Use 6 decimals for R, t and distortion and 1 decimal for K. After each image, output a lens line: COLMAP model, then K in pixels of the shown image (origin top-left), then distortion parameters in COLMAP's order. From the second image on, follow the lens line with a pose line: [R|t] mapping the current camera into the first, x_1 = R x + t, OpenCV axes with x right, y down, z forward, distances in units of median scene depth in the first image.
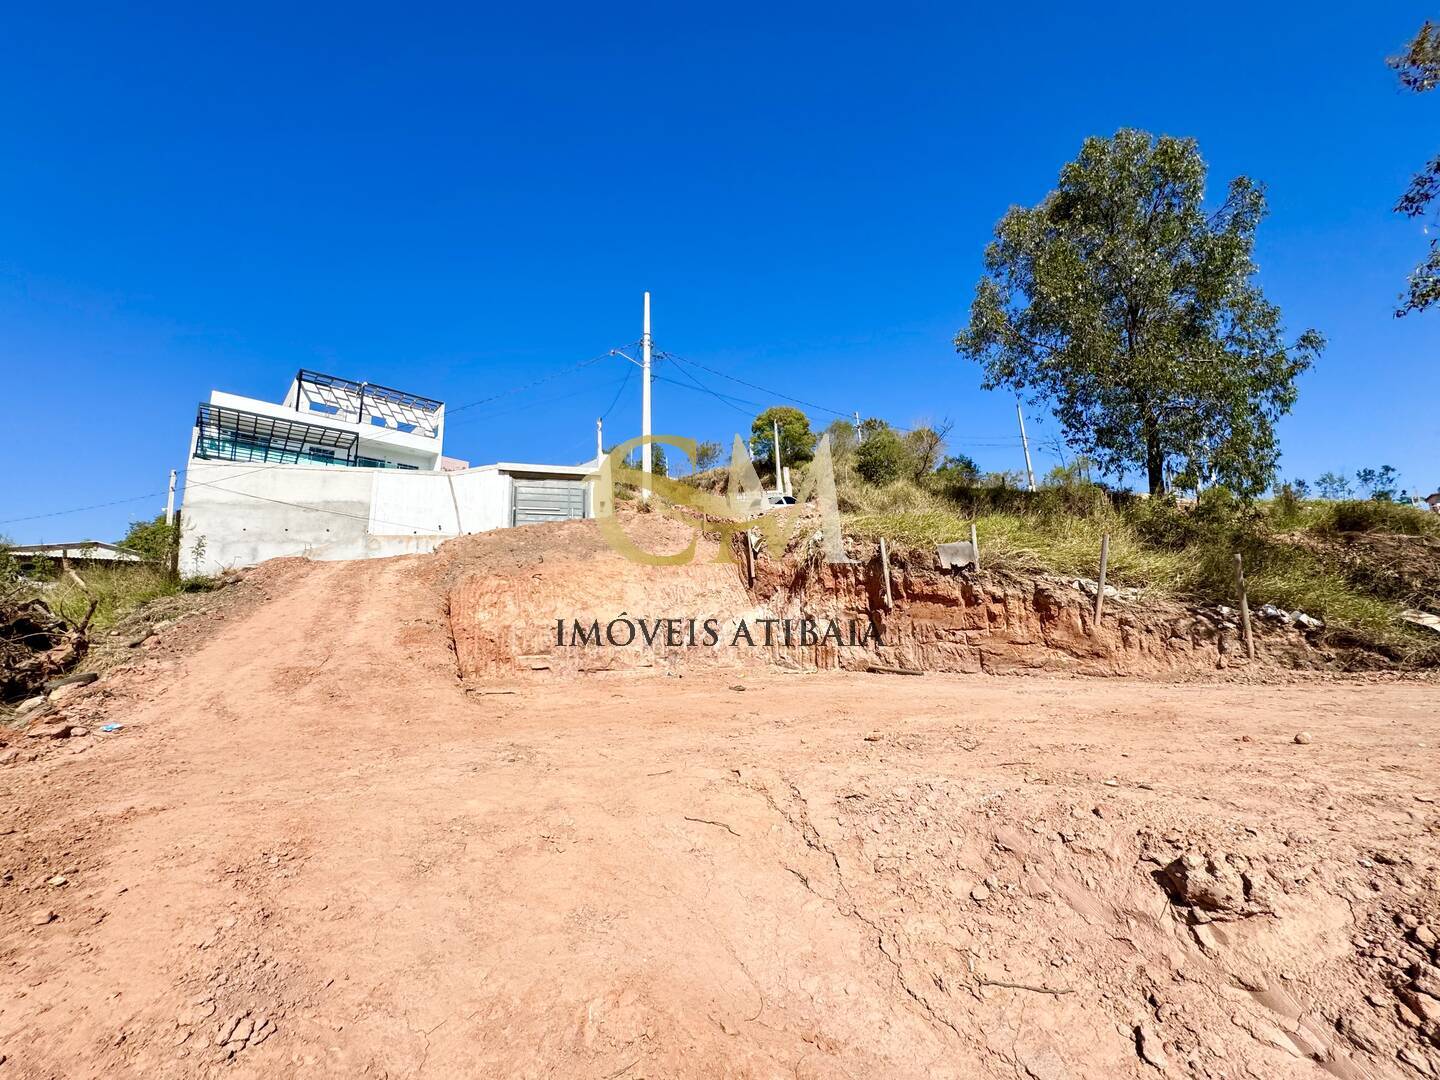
lens RADIAL K [[576.3, 0, 713.1], [0, 576.3, 534.8], [0, 0, 1]] dist [0.008558, -0.000437]
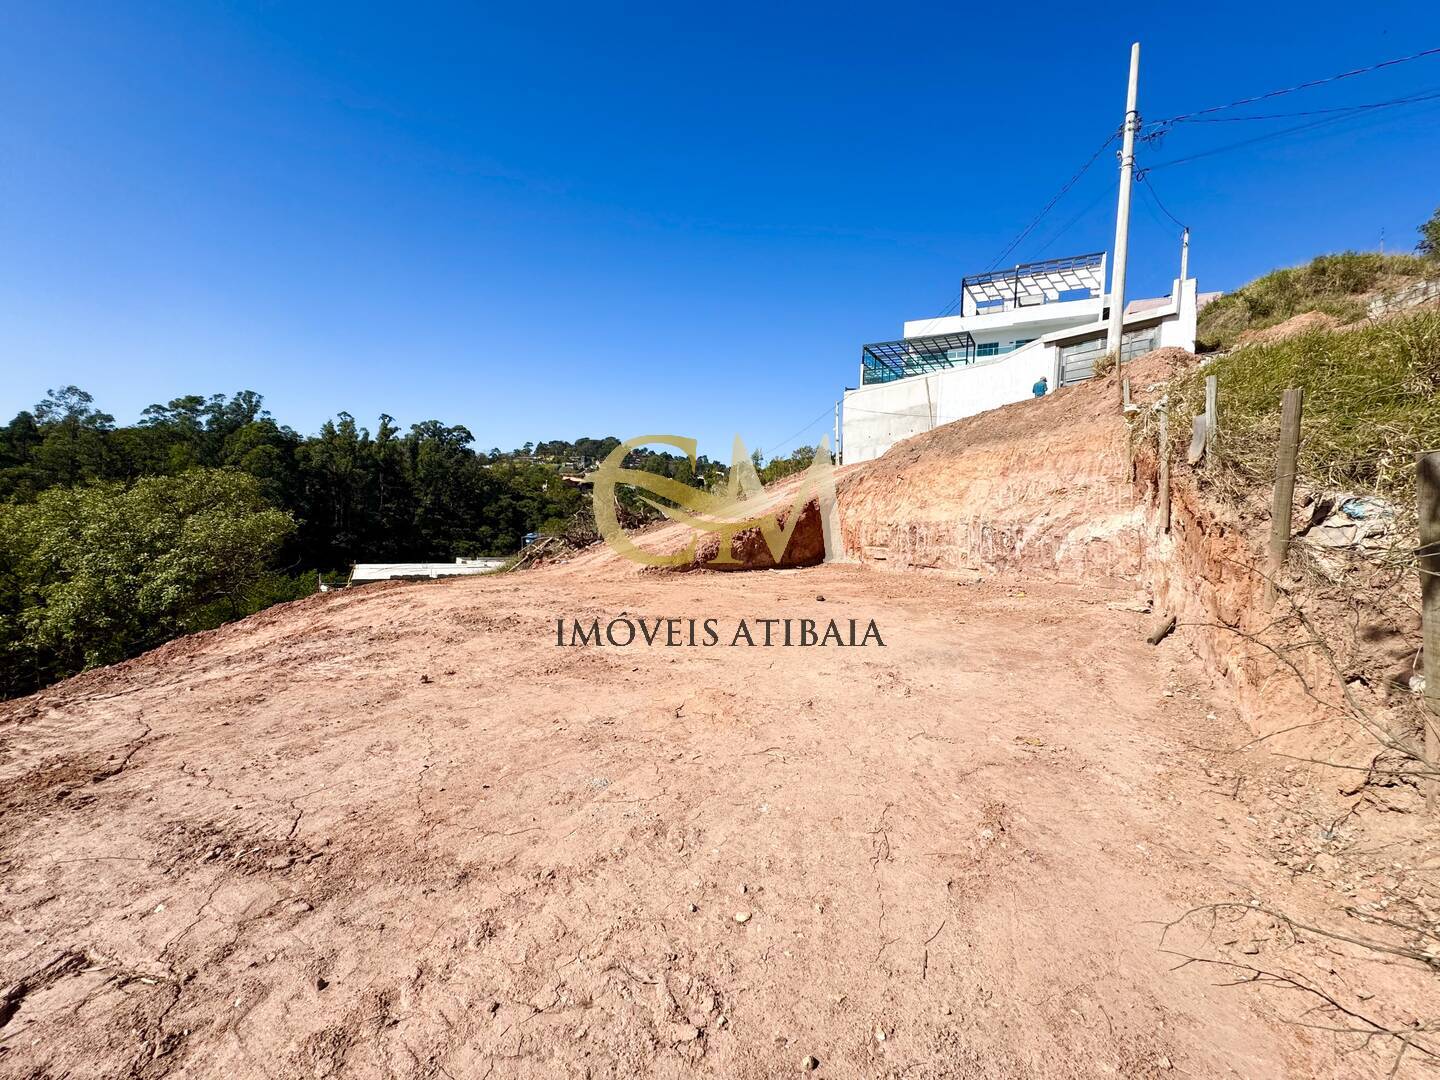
lens RADIAL K [[576.3, 0, 719.4], [0, 576.3, 532.9], [0, 0, 1]] dist [0.008558, -0.000437]
pose [[0.306722, 0.069706, -0.949243, 0.432718], [0.149364, 0.981433, 0.120333, -0.004563], [0.940007, -0.178692, 0.290615, 0.227806]]
